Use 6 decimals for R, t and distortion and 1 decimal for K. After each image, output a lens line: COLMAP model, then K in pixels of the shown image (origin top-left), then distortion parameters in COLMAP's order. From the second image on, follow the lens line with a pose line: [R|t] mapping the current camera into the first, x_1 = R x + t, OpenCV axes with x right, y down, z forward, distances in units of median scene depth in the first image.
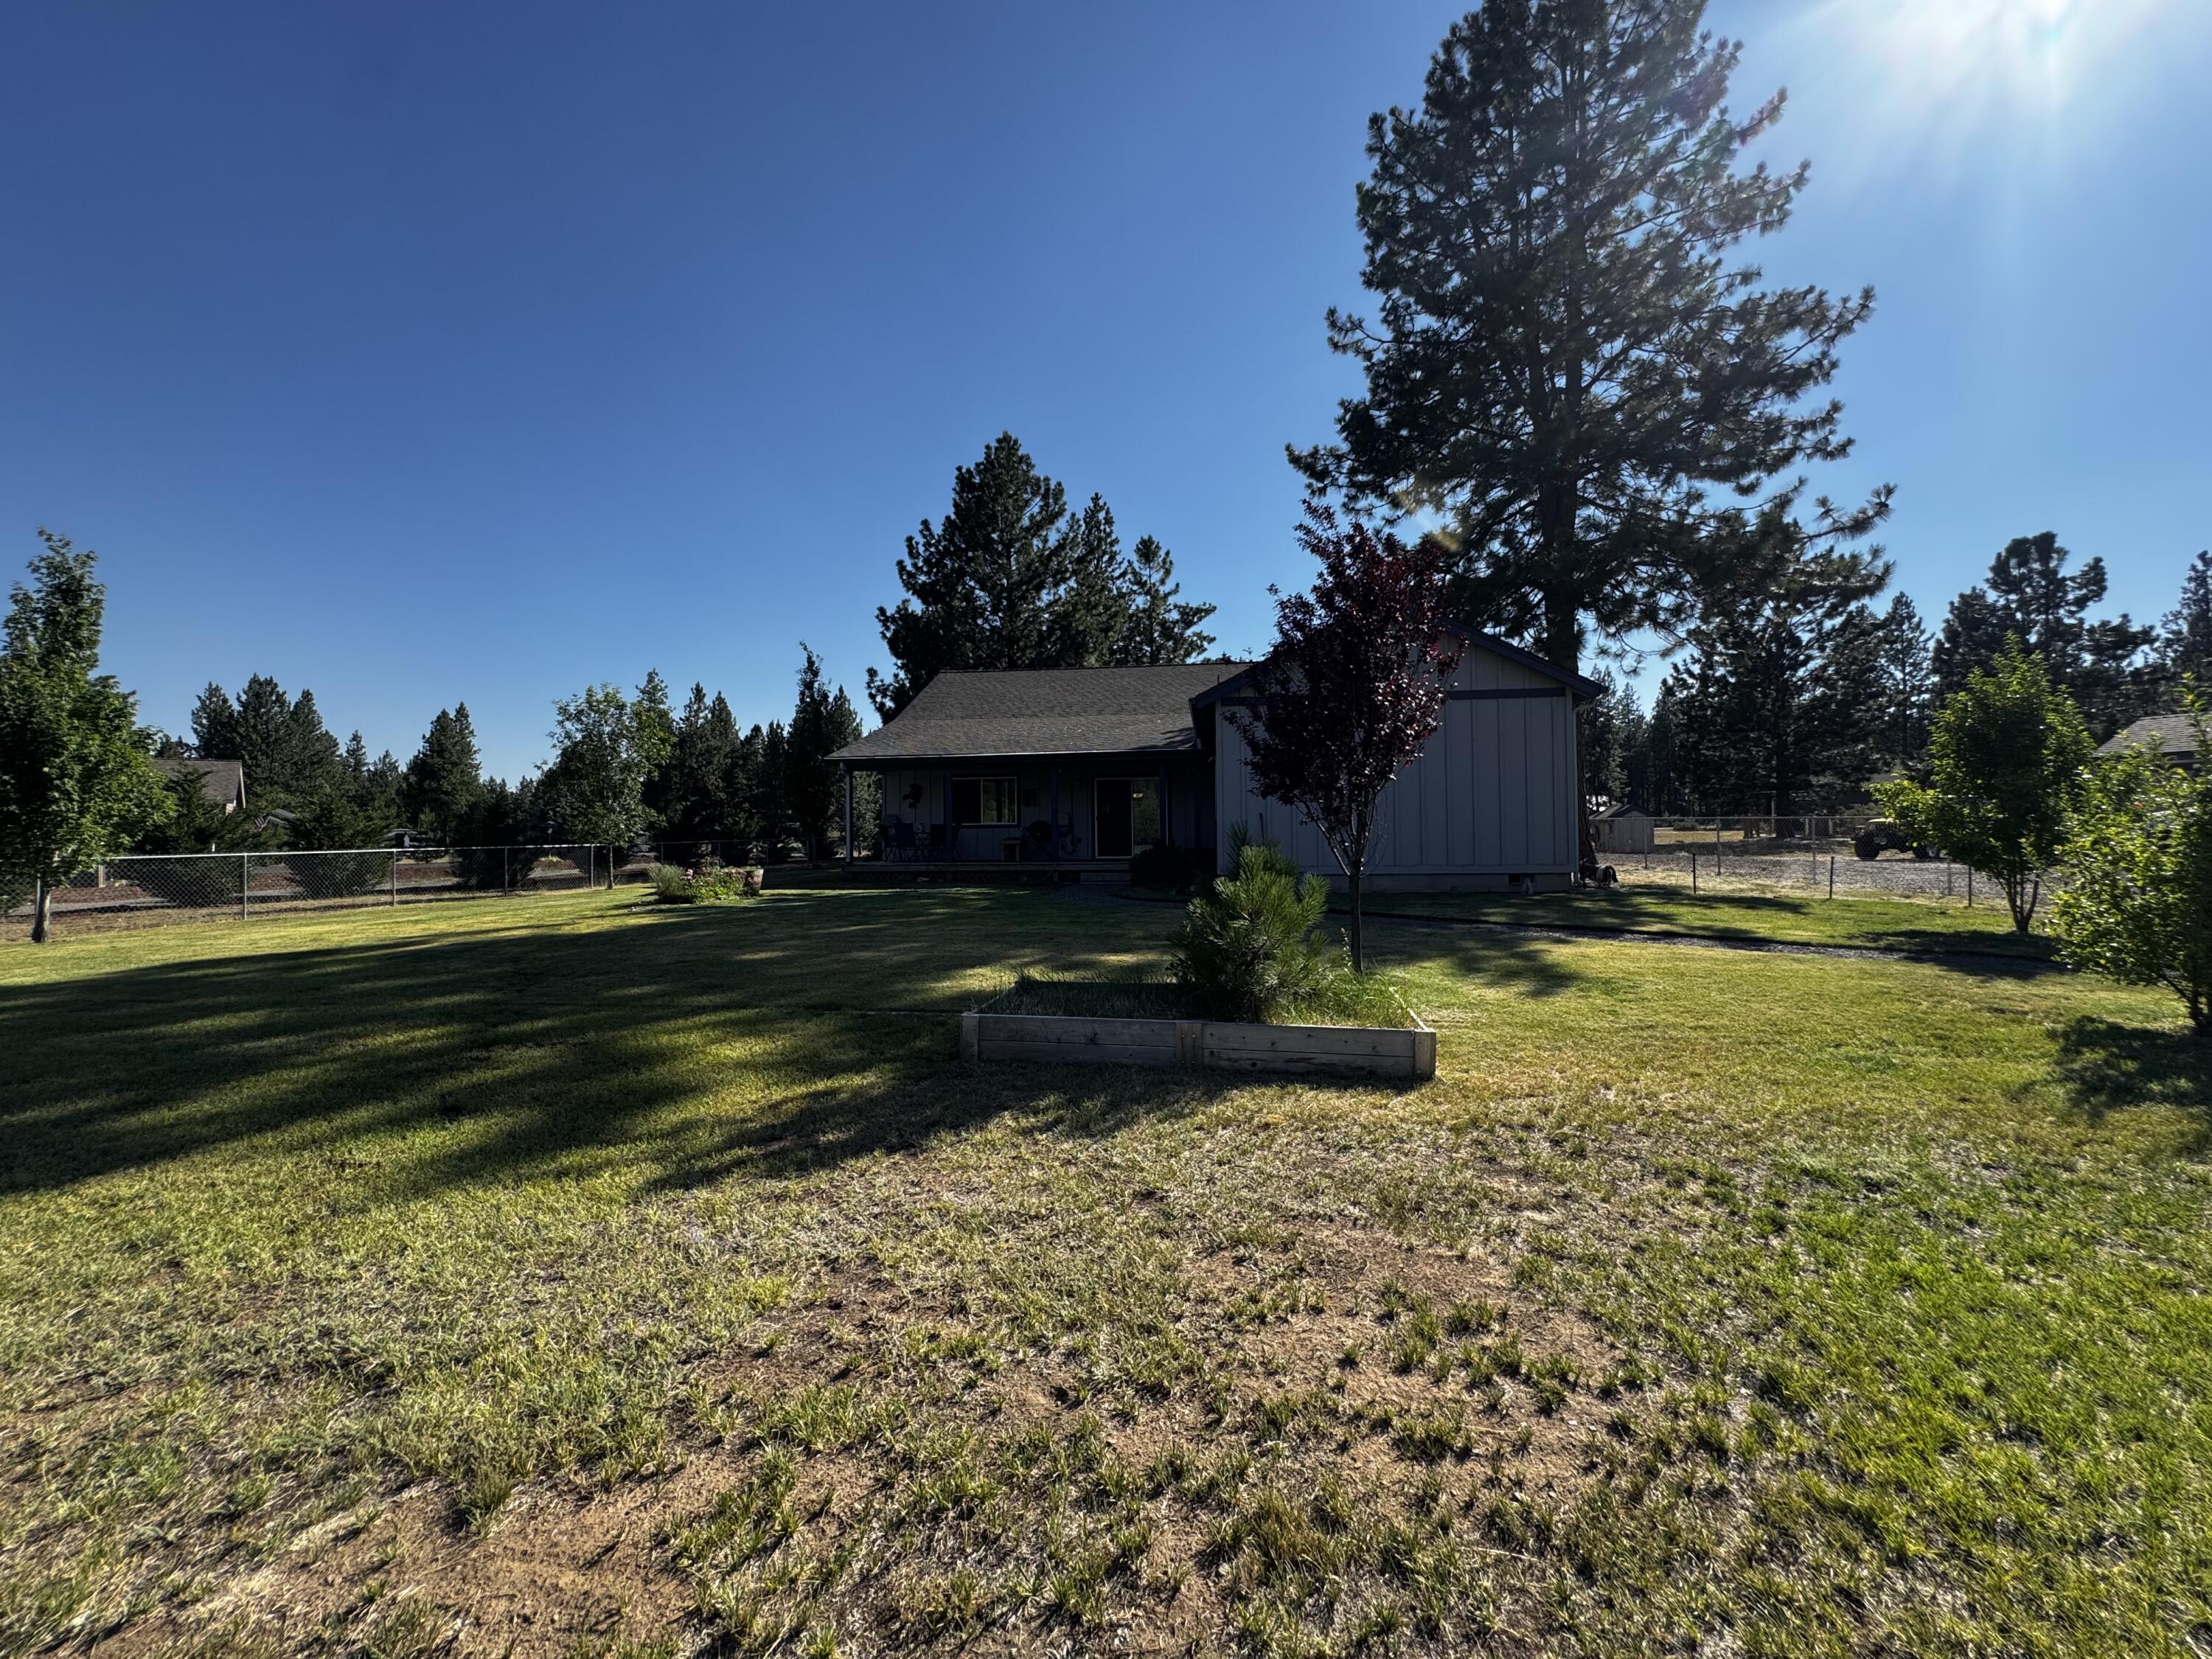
lens RADIAL K [[880.2, 0, 1106.0], [0, 880.2, 829.5], [0, 0, 1]] dist [-0.001283, -0.000375]
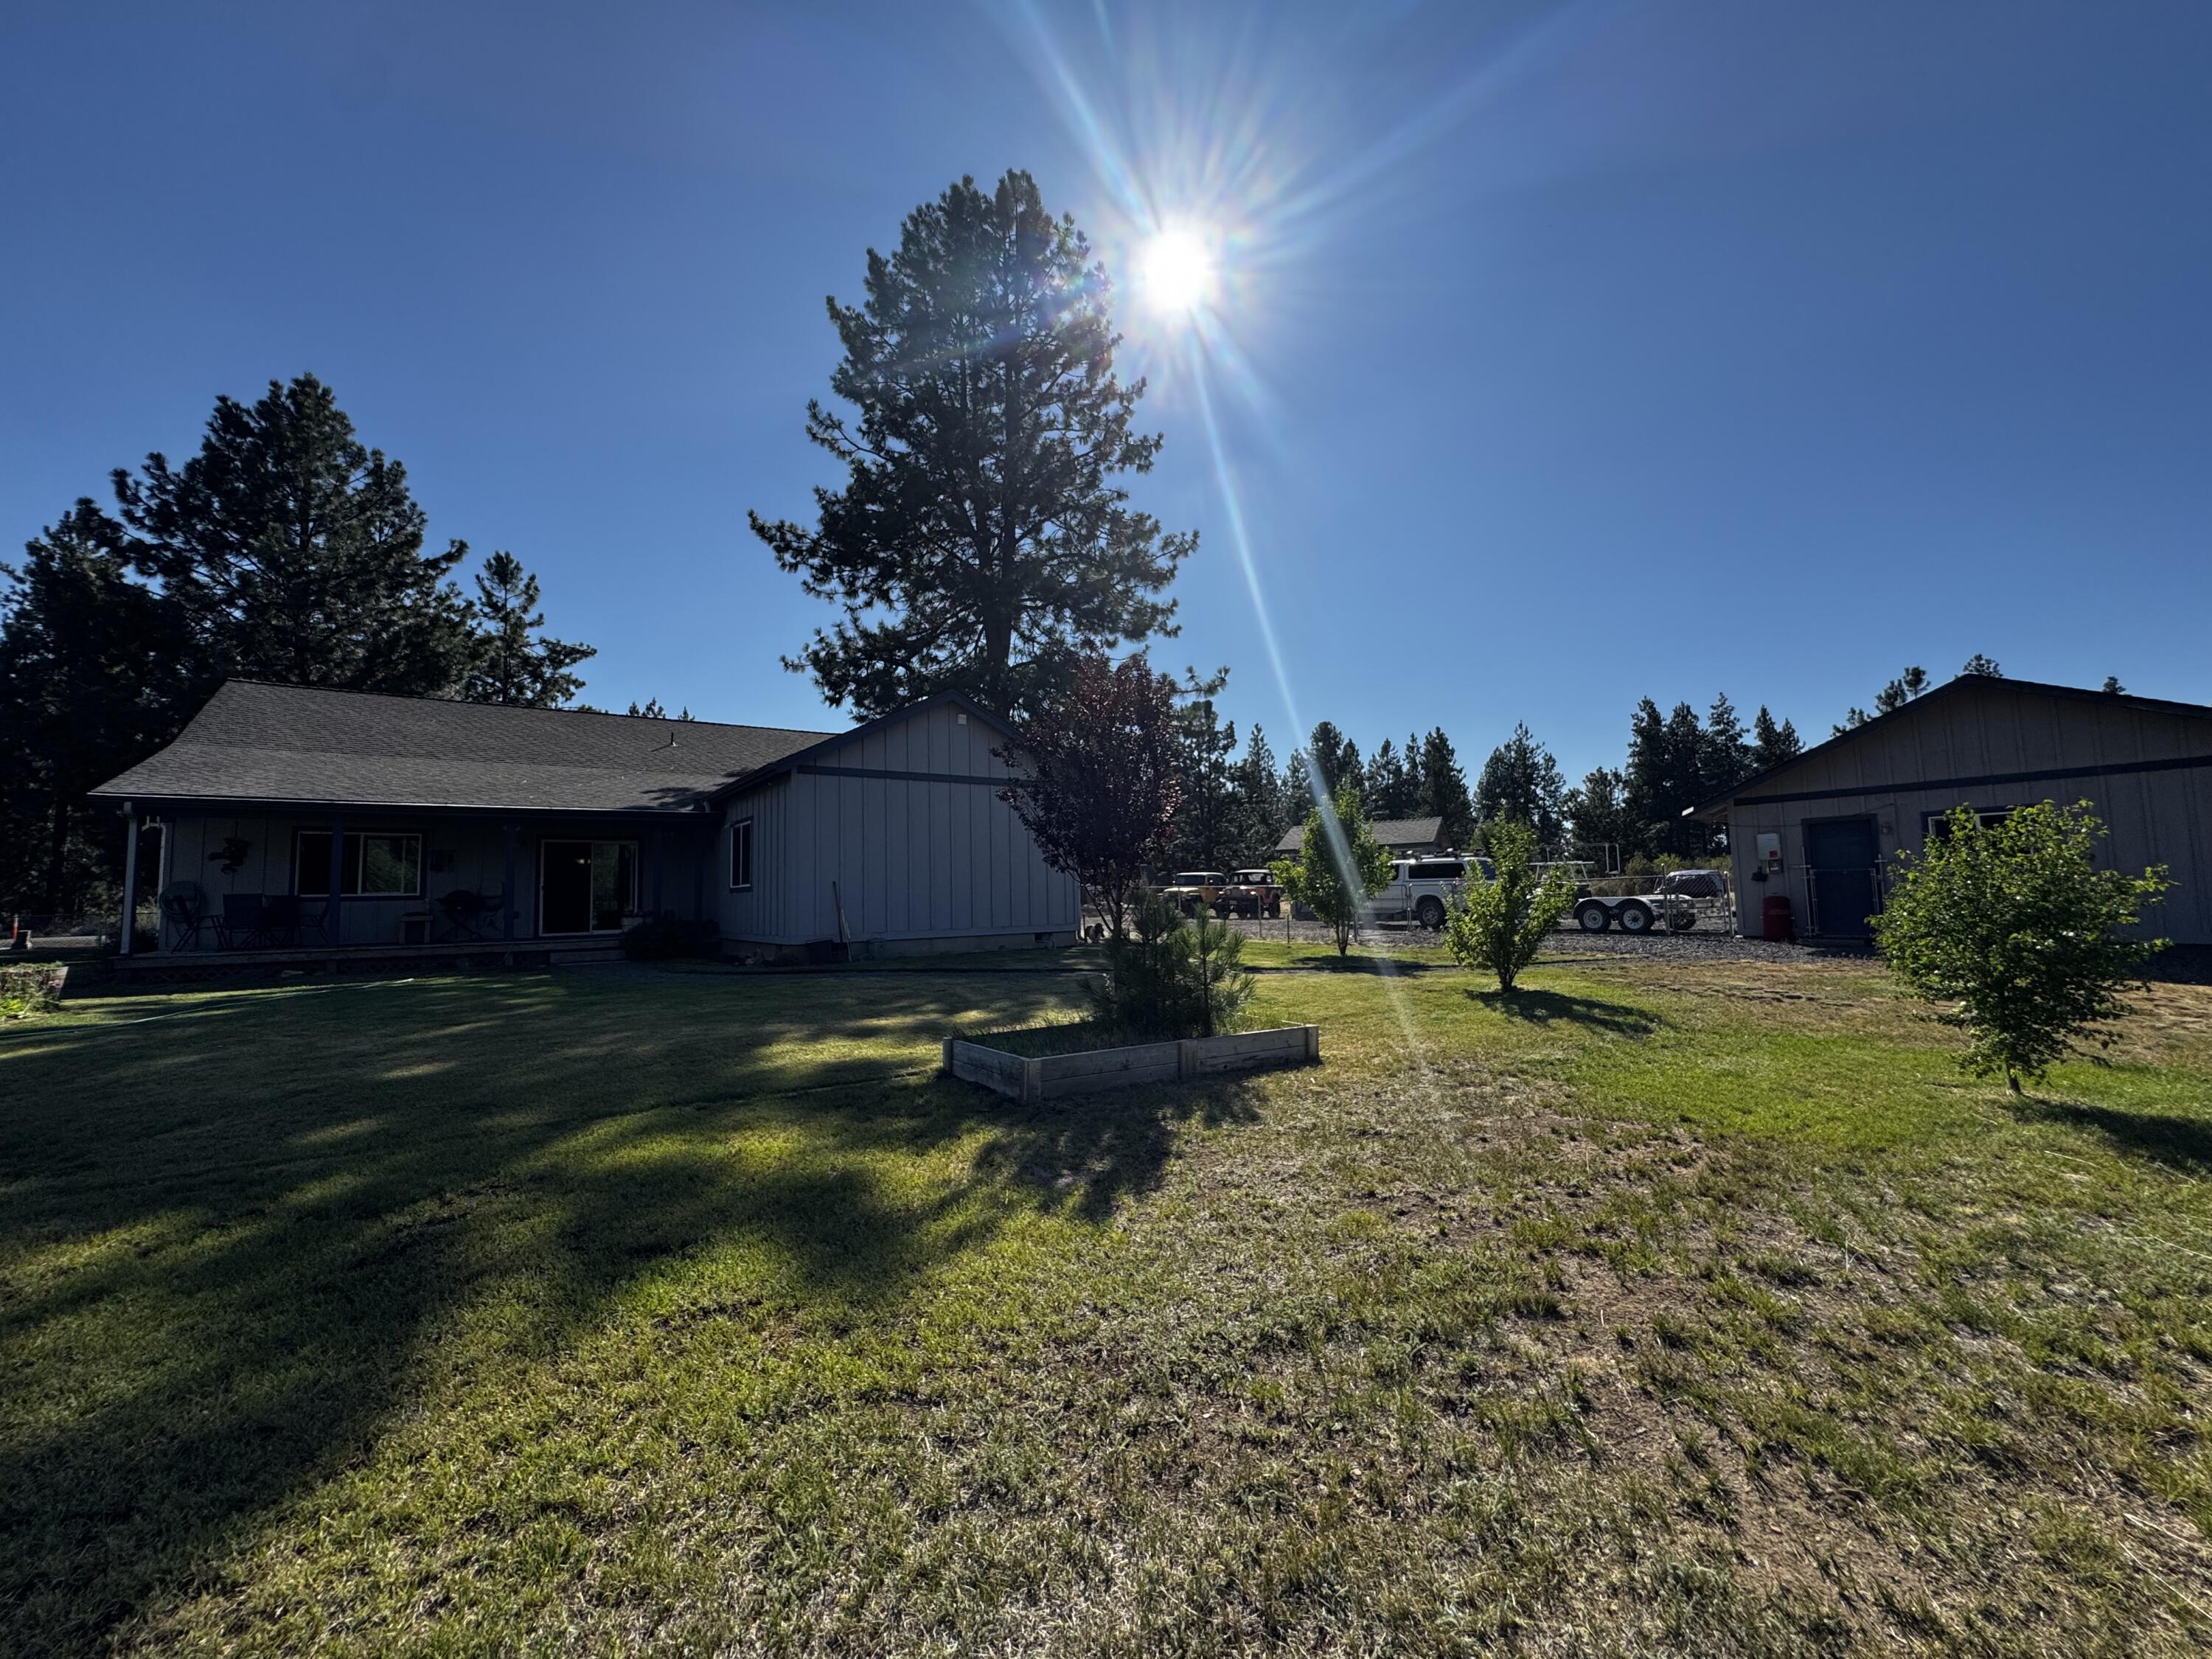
lens RADIAL K [[880.2, 0, 1106.0], [0, 880.2, 829.5], [0, 0, 1]] dist [-0.001283, -0.000375]
pose [[0.742503, 0.045822, 0.668274, -0.162739], [0.008783, 0.996906, -0.078114, 0.002187], [-0.669785, 0.063869, 0.739803, 0.022251]]
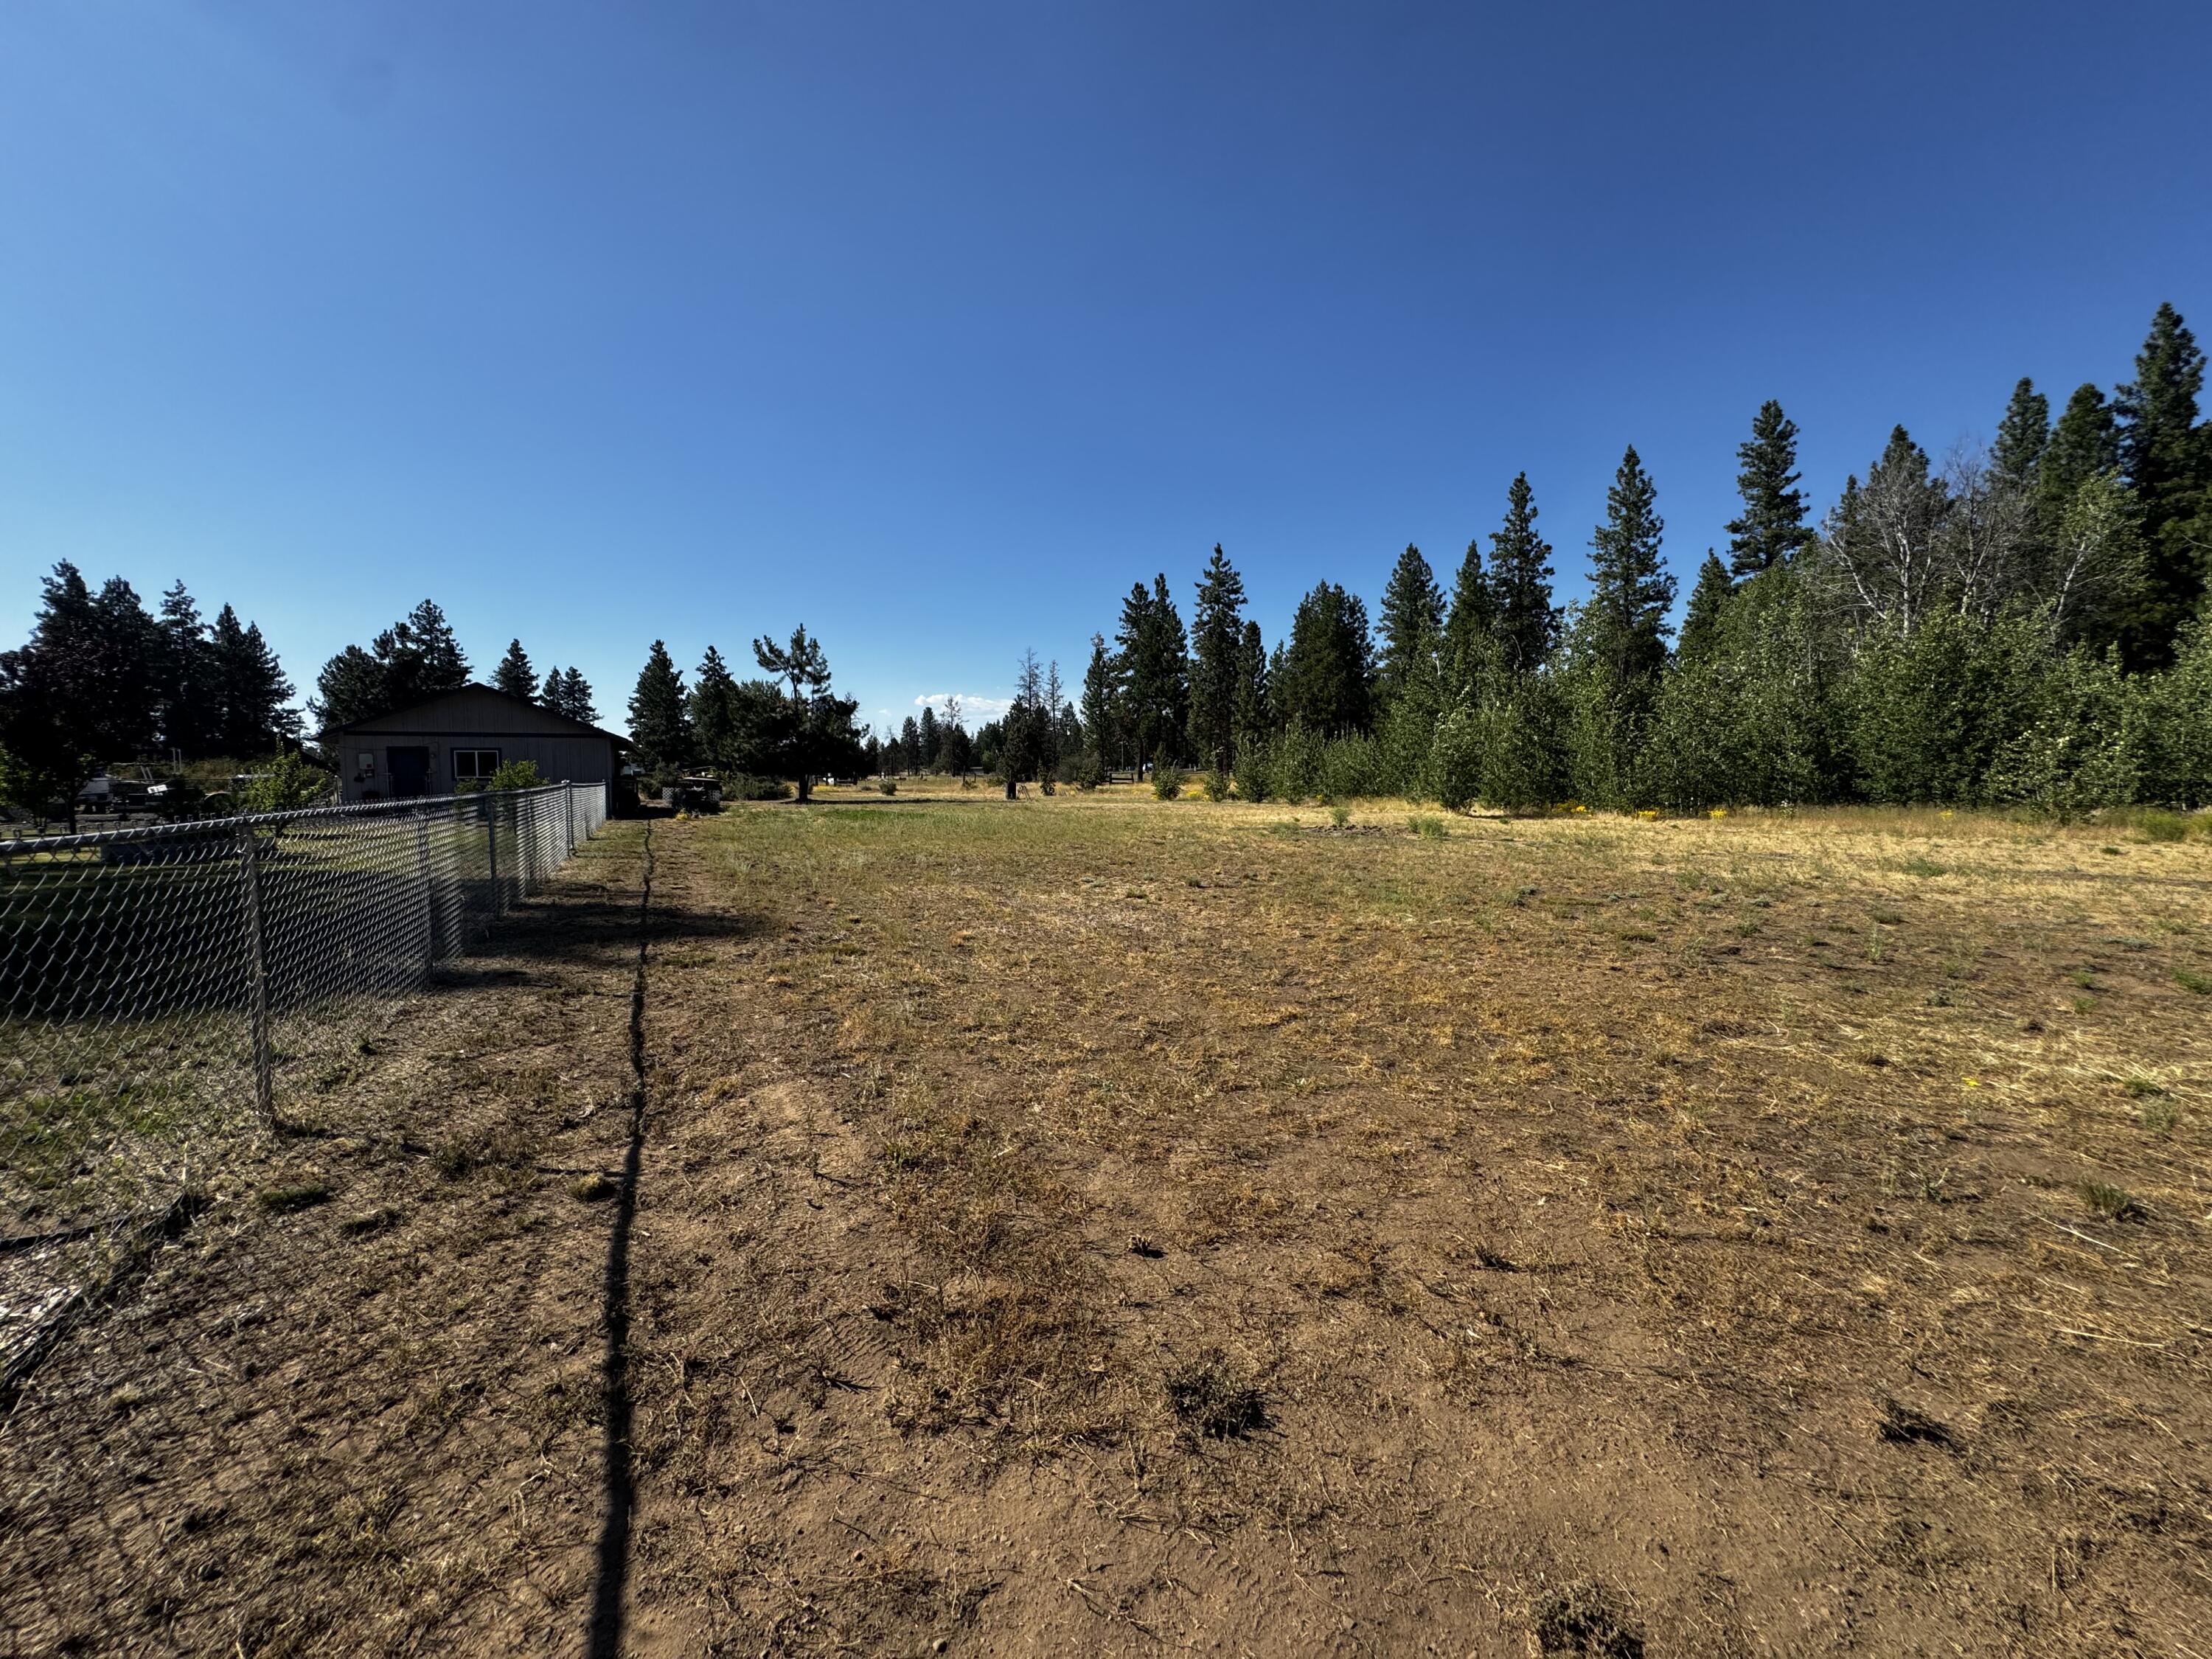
lens RADIAL K [[880.2, 0, 1106.0], [0, 880.2, 829.5], [0, 0, 1]] dist [-0.001283, -0.000375]
pose [[-0.575516, -0.030210, 0.817233, -0.293026], [0.011176, 0.998934, 0.044797, 0.004683], [-0.817714, 0.034915, -0.574564, 0.028362]]
